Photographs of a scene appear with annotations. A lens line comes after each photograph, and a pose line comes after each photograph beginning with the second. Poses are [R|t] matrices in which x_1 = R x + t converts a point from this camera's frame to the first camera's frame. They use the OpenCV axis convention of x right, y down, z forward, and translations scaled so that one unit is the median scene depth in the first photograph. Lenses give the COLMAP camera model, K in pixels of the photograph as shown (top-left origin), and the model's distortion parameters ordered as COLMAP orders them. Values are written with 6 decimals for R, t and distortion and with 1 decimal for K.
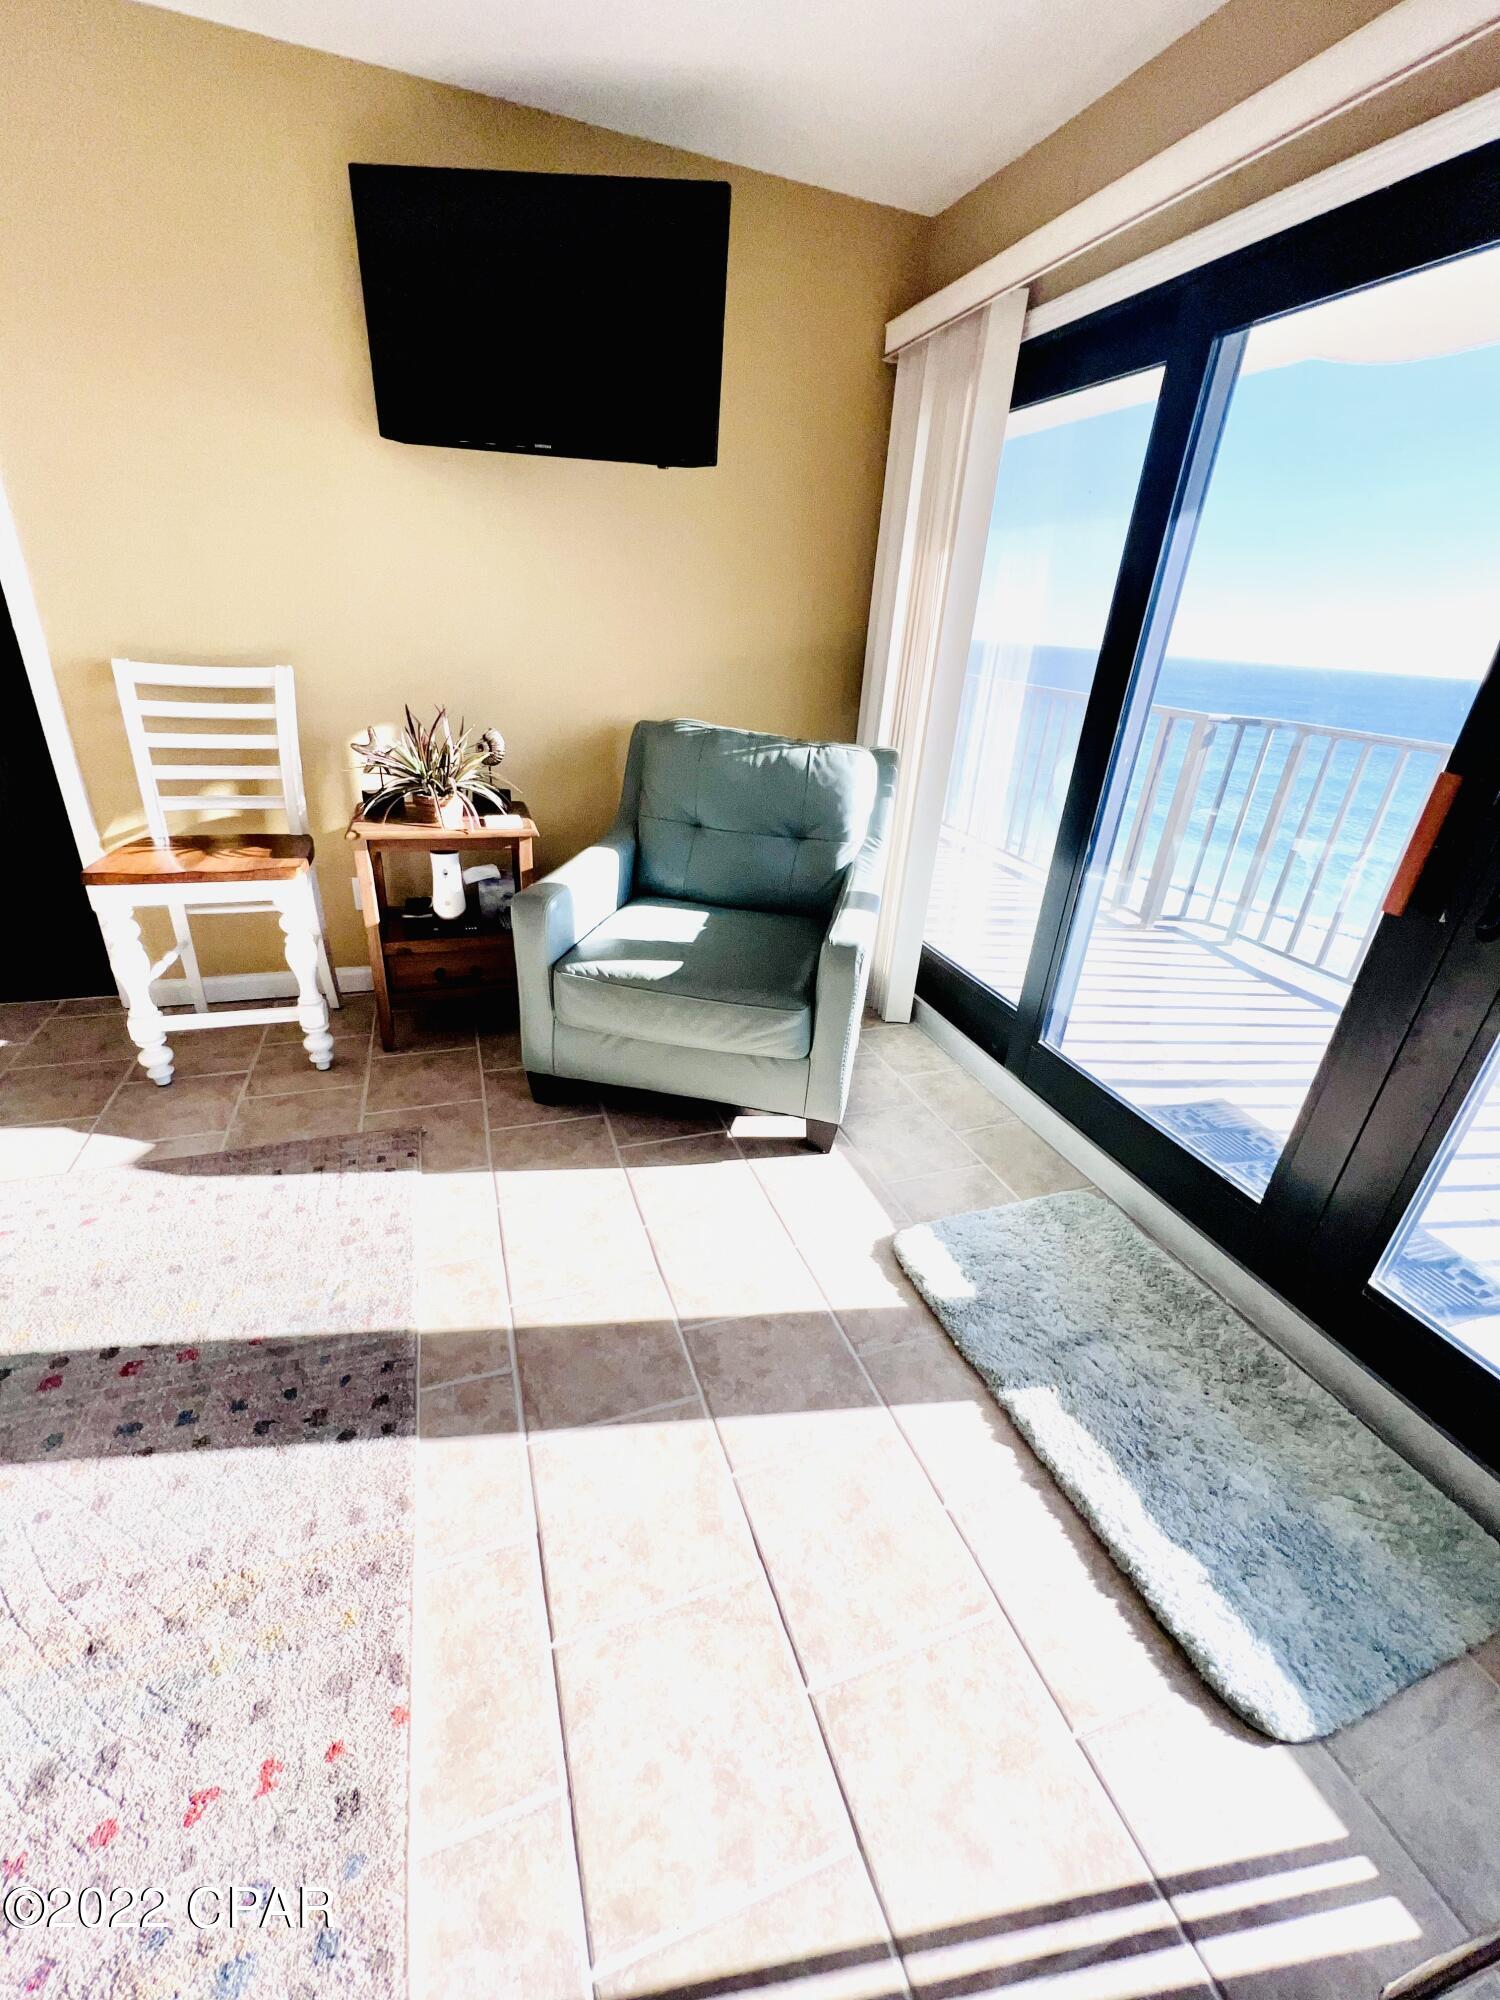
lens RADIAL K [[824.5, 0, 754.5], [0, 824.5, 1009.1], [0, 0, 1]] dist [0.031746, -0.000058]
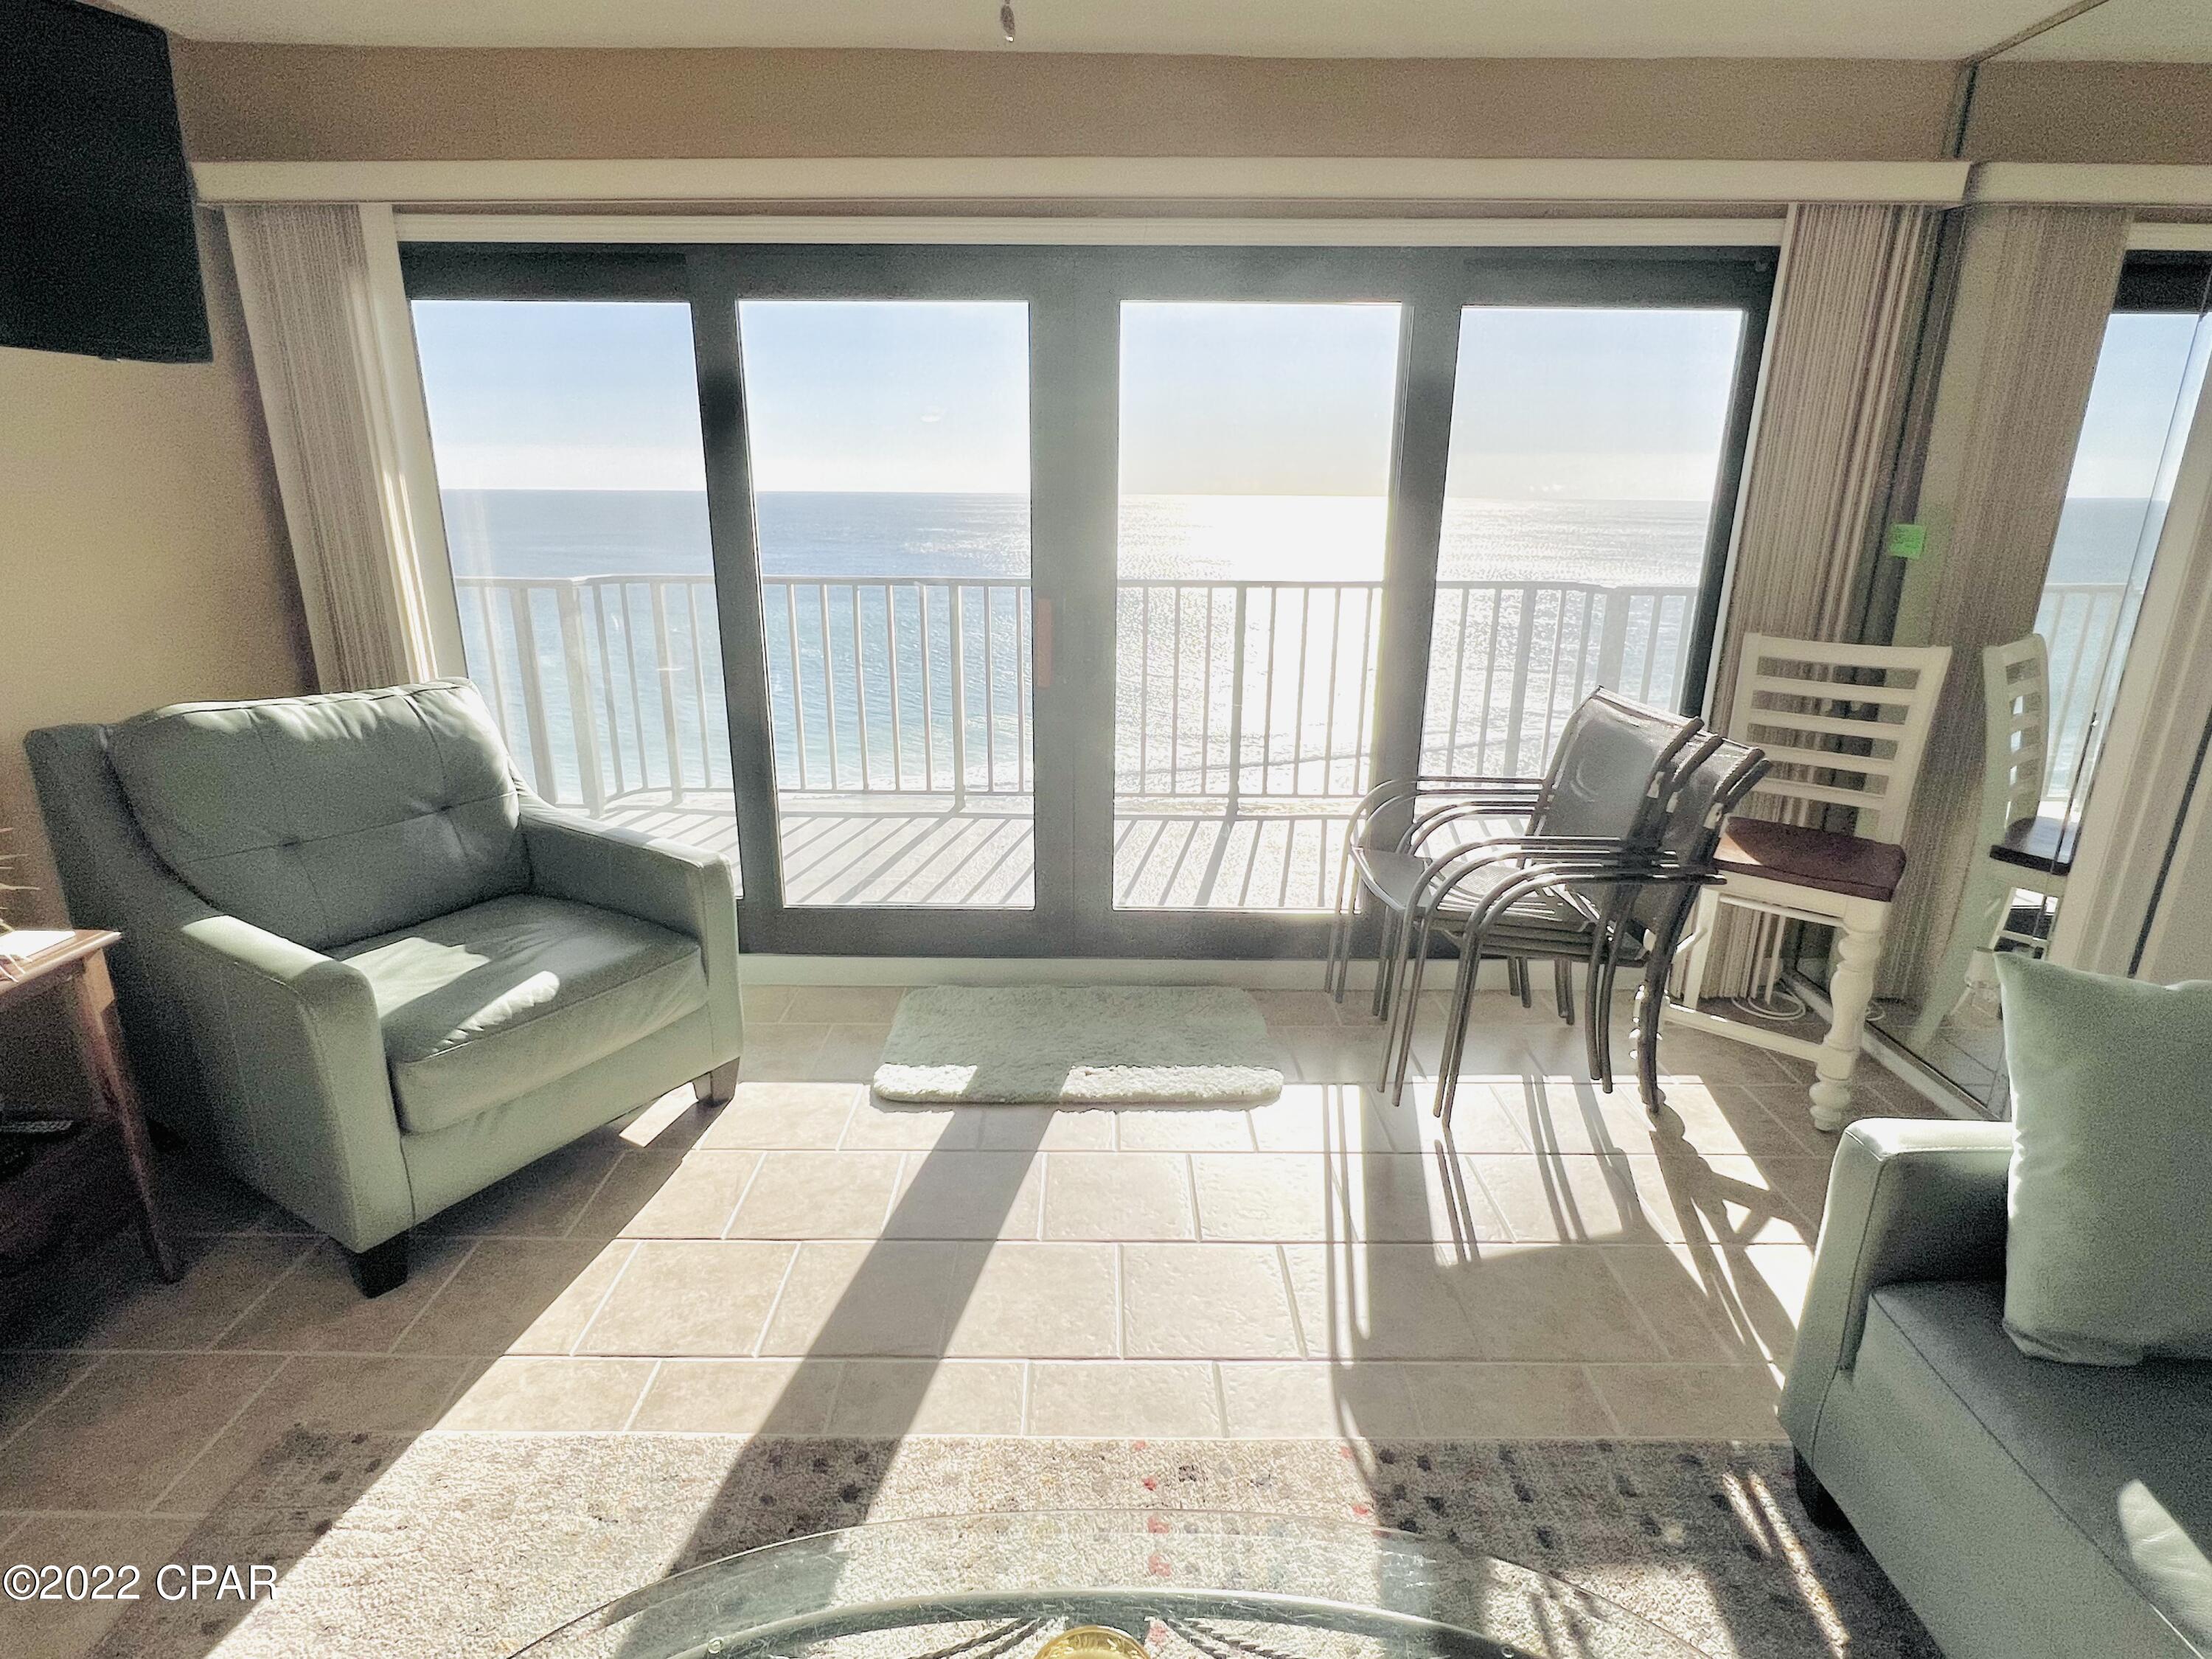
lens RADIAL K [[1160.6, 0, 1106.0], [0, 1160.6, 829.5], [0, 0, 1]] dist [0.052364, 0.000510]
pose [[0.340513, -0.338535, 0.877180, -0.824771], [0.427392, 0.886709, 0.176303, -0.140622], [-0.837488, 0.314866, 0.446623, -0.000535]]
